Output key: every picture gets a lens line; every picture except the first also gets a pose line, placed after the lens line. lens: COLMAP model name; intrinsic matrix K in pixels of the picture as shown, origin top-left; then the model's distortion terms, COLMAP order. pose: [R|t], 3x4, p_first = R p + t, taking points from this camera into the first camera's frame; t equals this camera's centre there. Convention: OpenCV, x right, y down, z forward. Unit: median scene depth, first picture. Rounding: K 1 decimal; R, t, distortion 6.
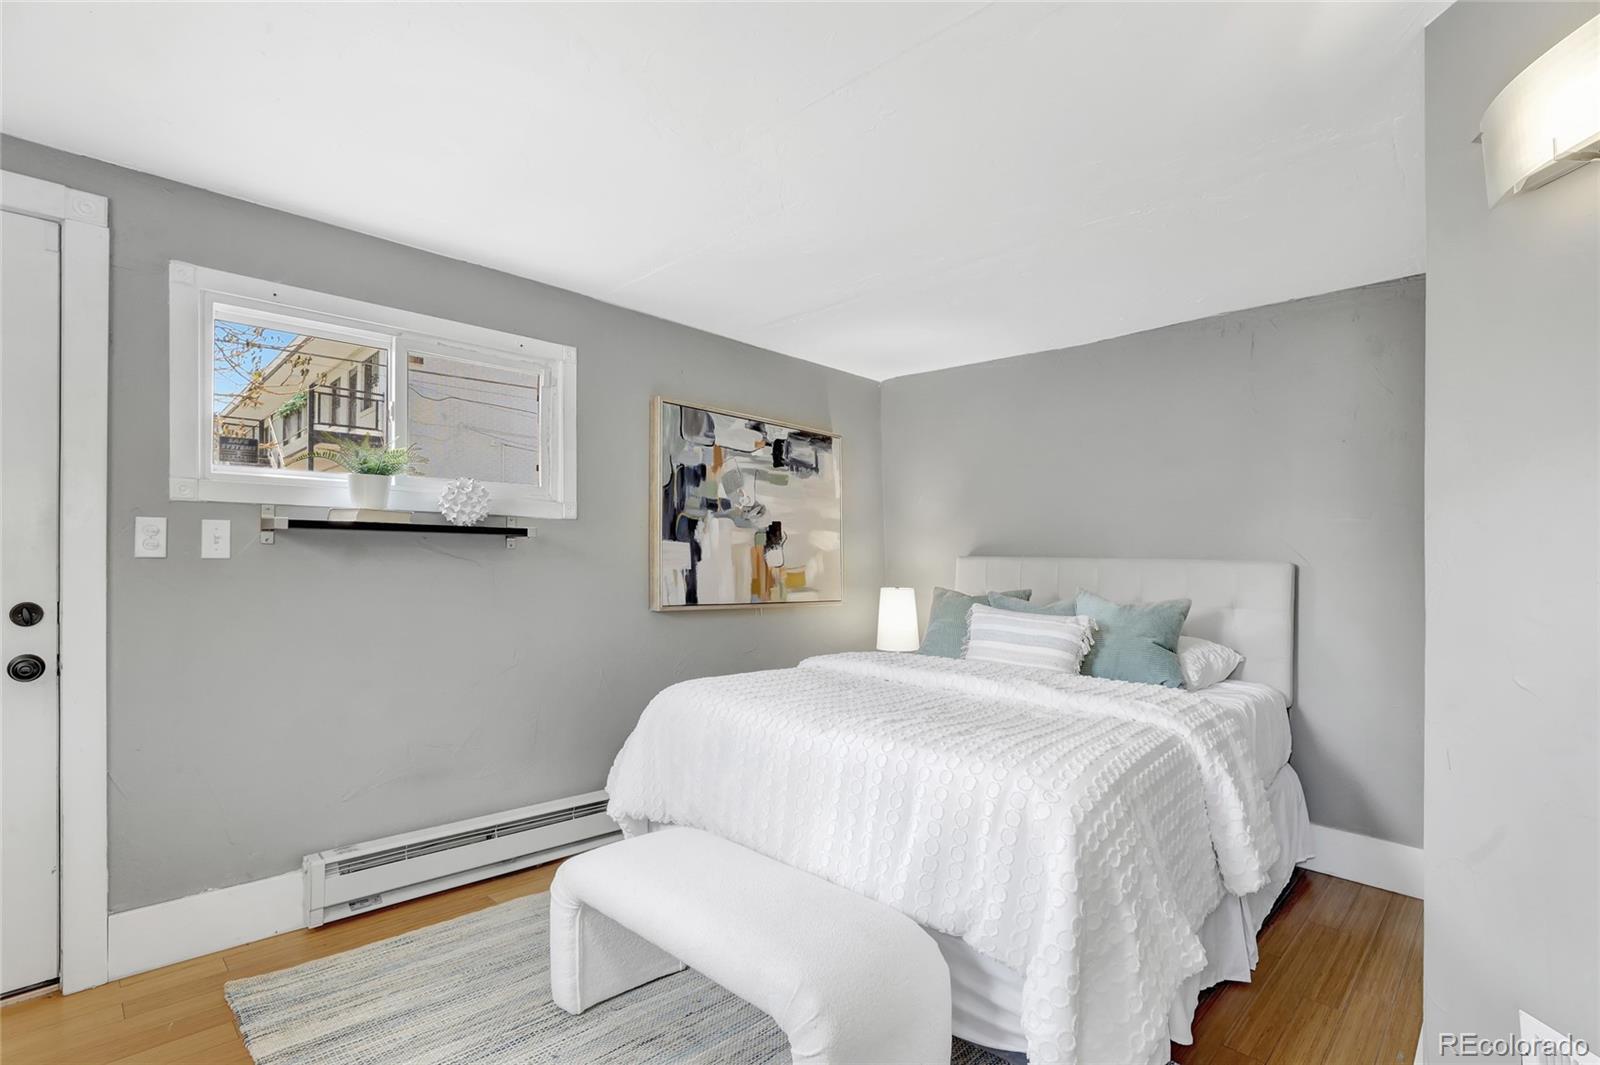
lens RADIAL K [[738.2, 0, 808.7], [0, 738.2, 550.2], [0, 0, 1]] dist [-0.022762, 0.000799]
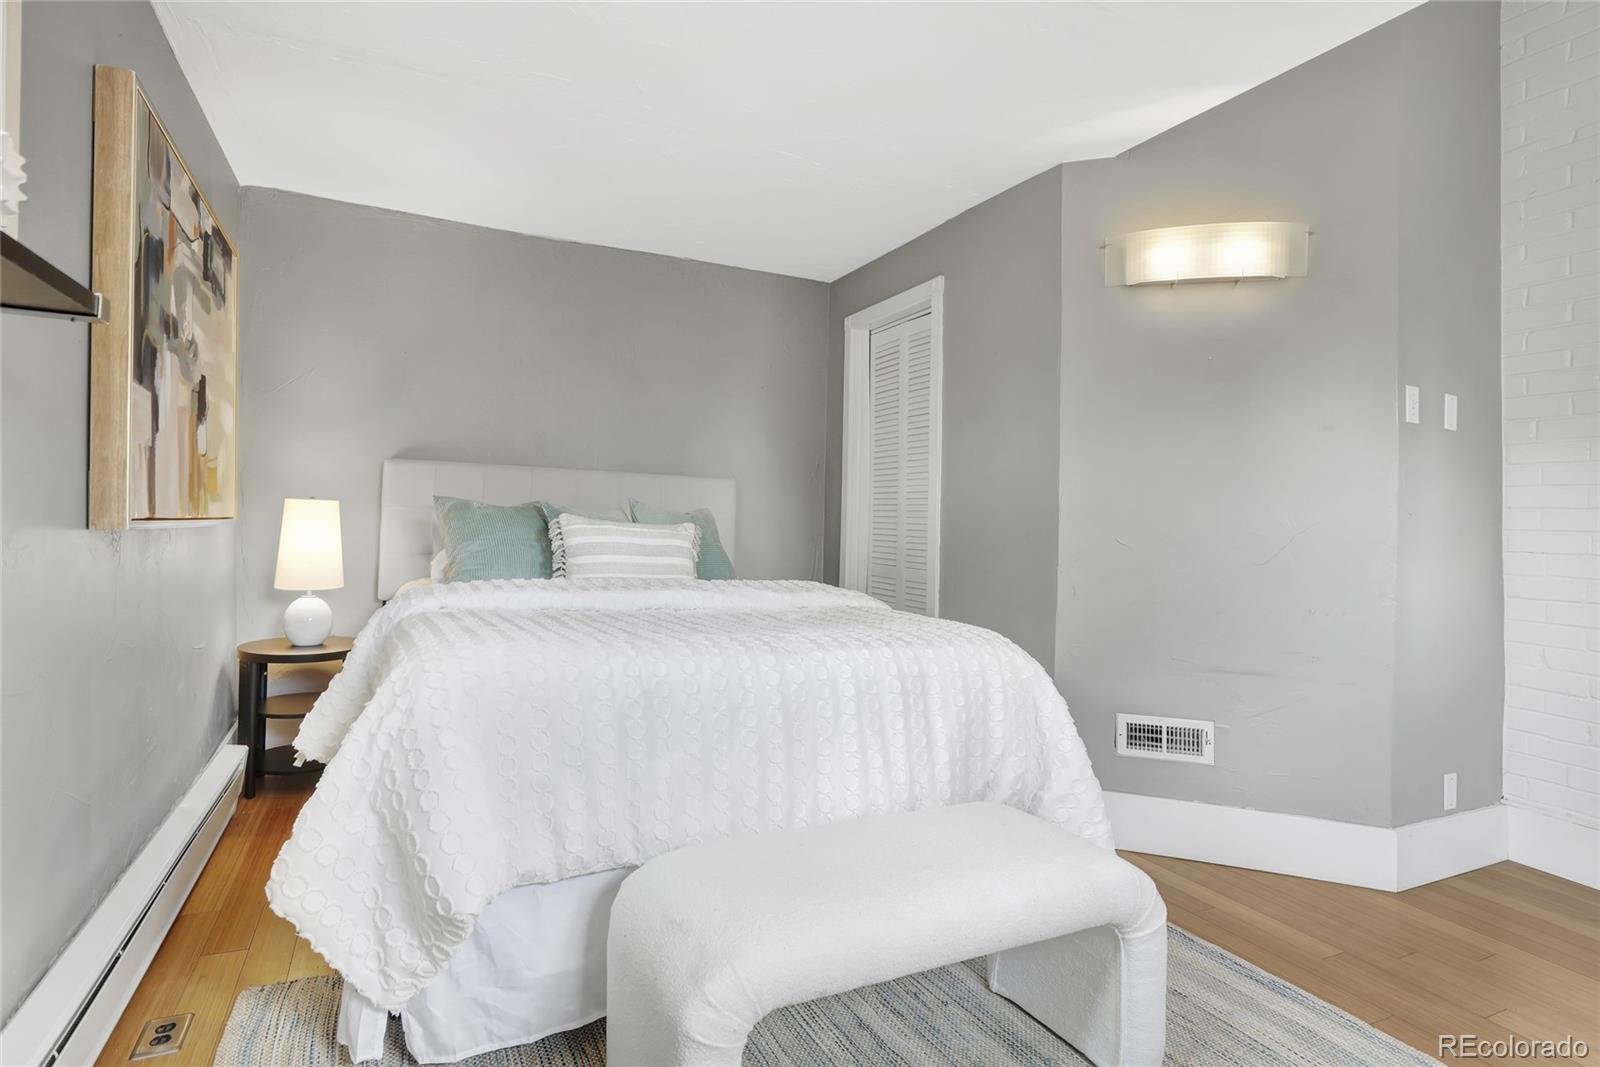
lens RADIAL K [[731.1, 0, 808.7], [0, 731.1, 505.6], [0, 0, 1]] dist [-0.013944, -0.000679]
pose [[0.403108, 0.007986, 0.915118, -0.445037], [-0.045319, 0.998909, 0.011246, 0.041859], [-0.914030, -0.046005, 0.403030, 0.414135]]
